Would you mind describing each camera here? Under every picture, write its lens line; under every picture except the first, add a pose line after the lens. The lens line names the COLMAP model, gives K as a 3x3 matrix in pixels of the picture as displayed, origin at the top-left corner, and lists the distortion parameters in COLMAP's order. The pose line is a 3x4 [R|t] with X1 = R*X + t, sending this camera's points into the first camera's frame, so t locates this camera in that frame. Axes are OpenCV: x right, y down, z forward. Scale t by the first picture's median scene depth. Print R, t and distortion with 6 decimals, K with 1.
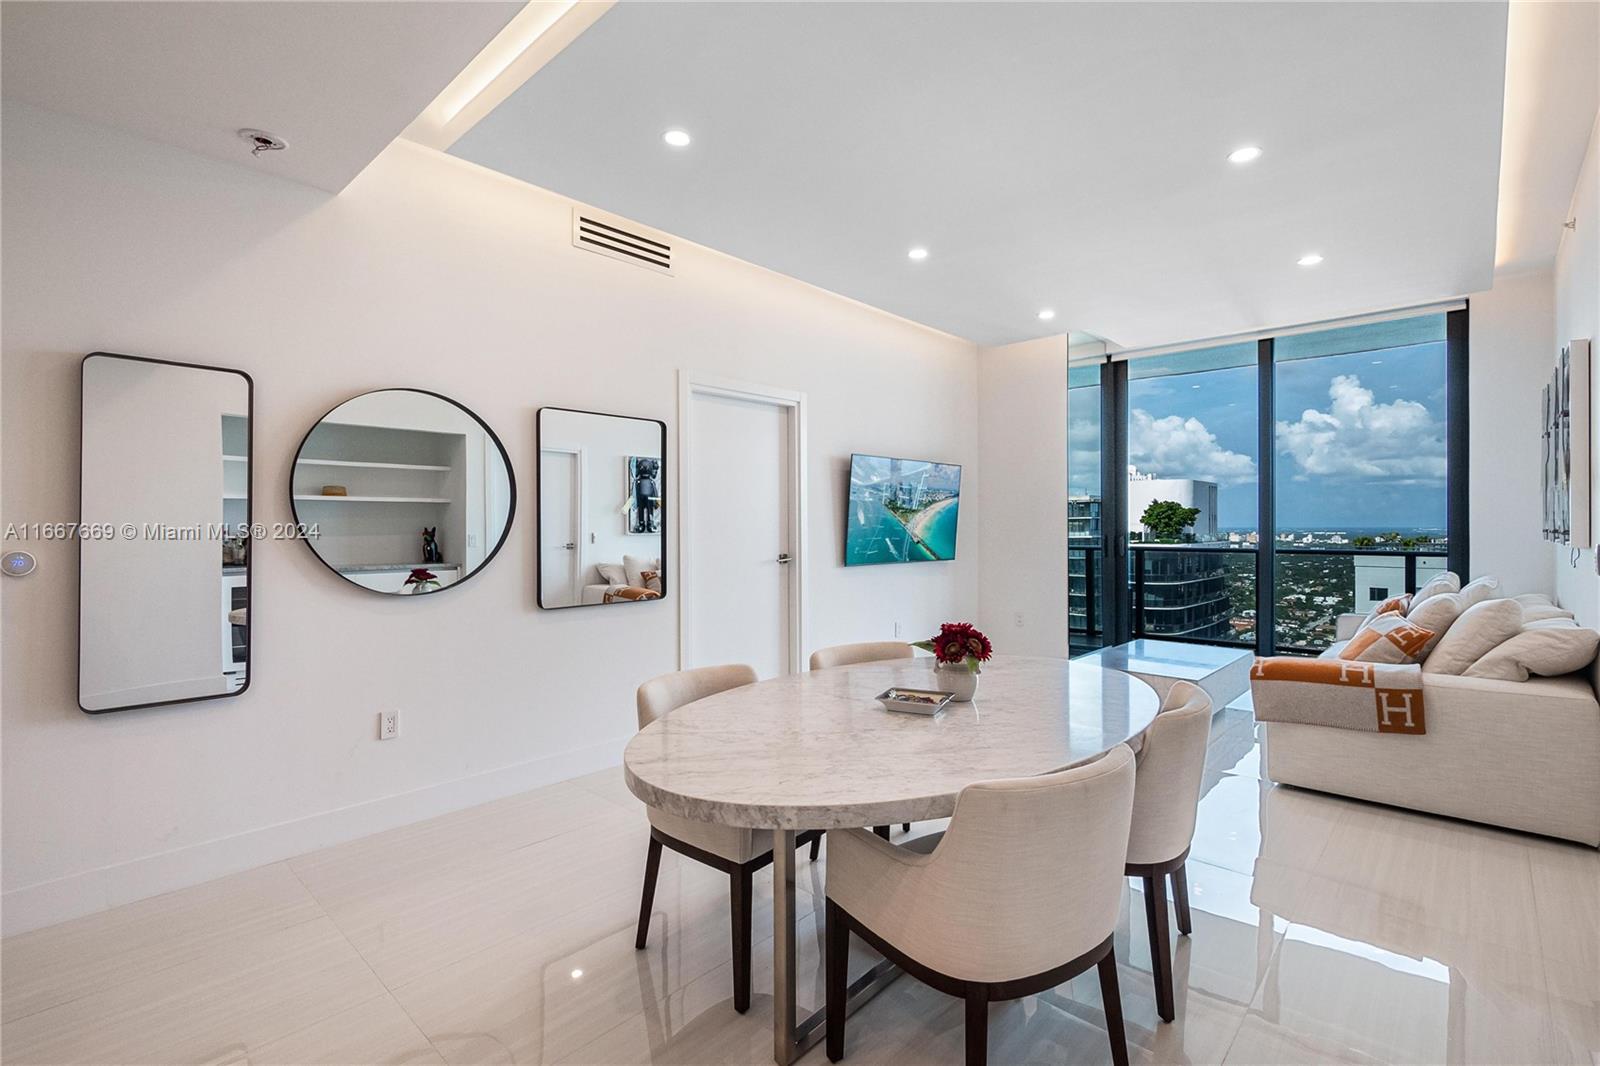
lens RADIAL K [[729.0, 0, 804.3], [0, 729.0, 528.5], [0, 0, 1]] dist [0.001694, 0.000605]
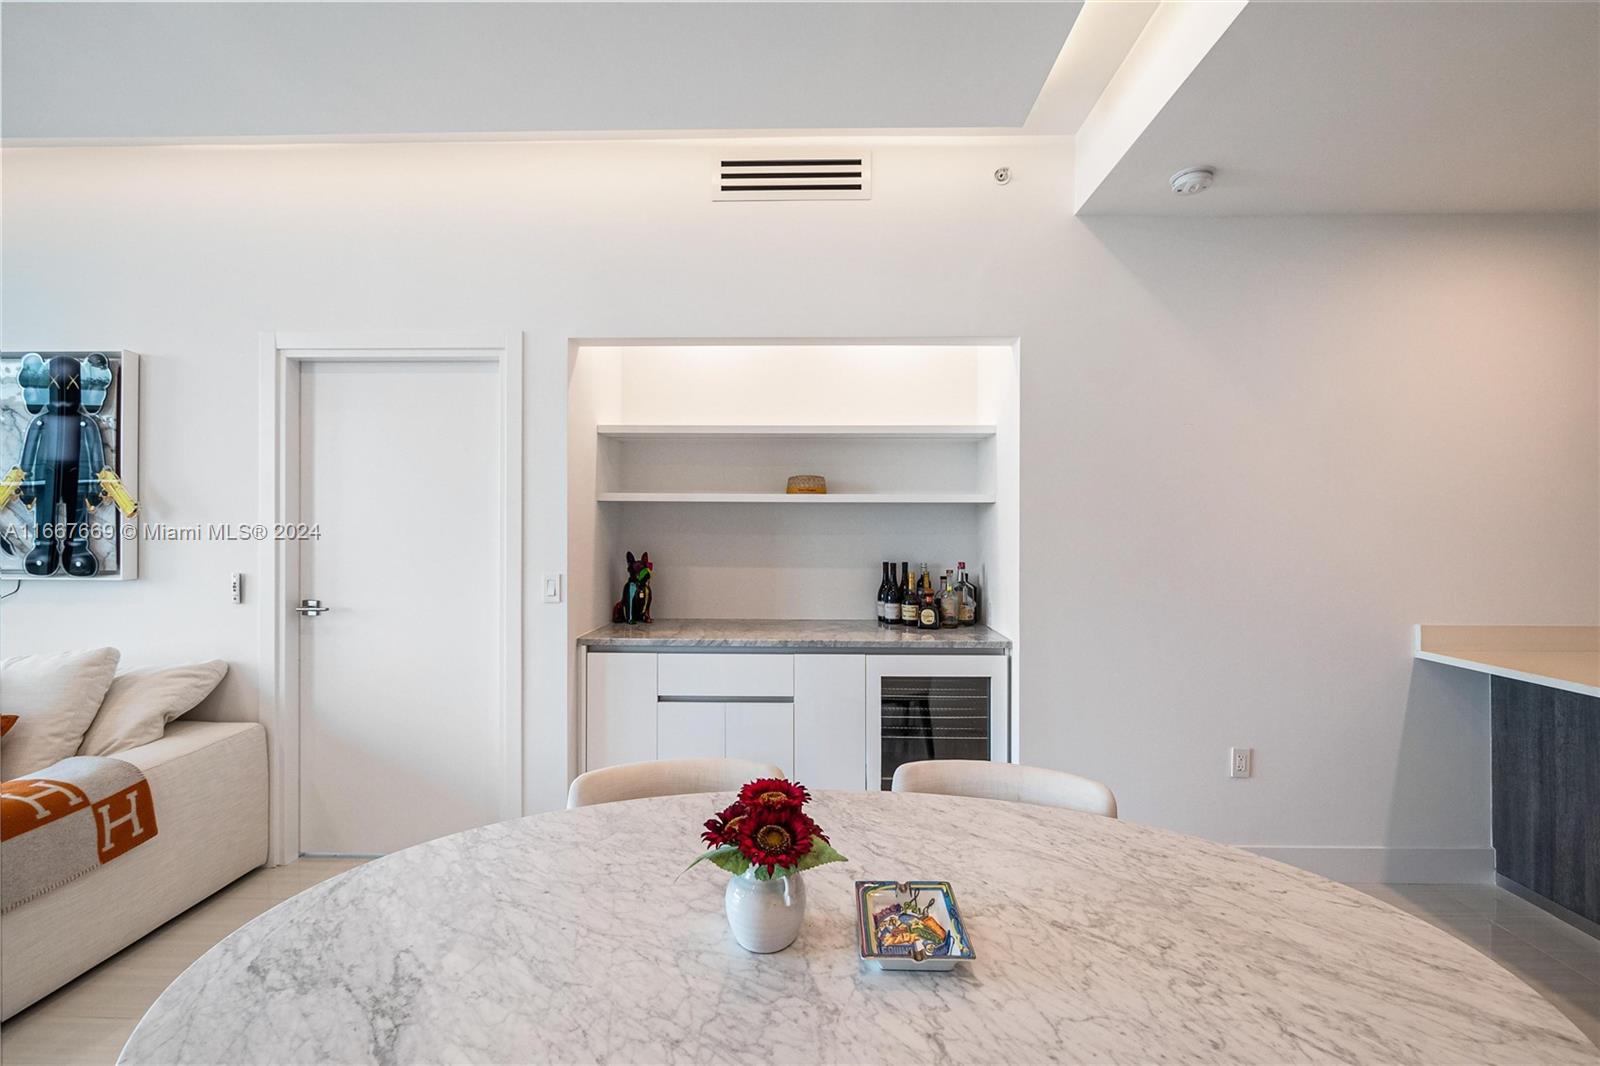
lens RADIAL K [[653.5, 0, 803.3], [0, 653.5, 525.8], [0, 0, 1]] dist [-0.004394, -0.000309]
pose [[-0.667086, 0.003684, 0.744972, -0.070686], [0.002638, 0.999993, -0.002583, -0.024224], [-0.744976, 0.000243, -0.667091, 0.602945]]
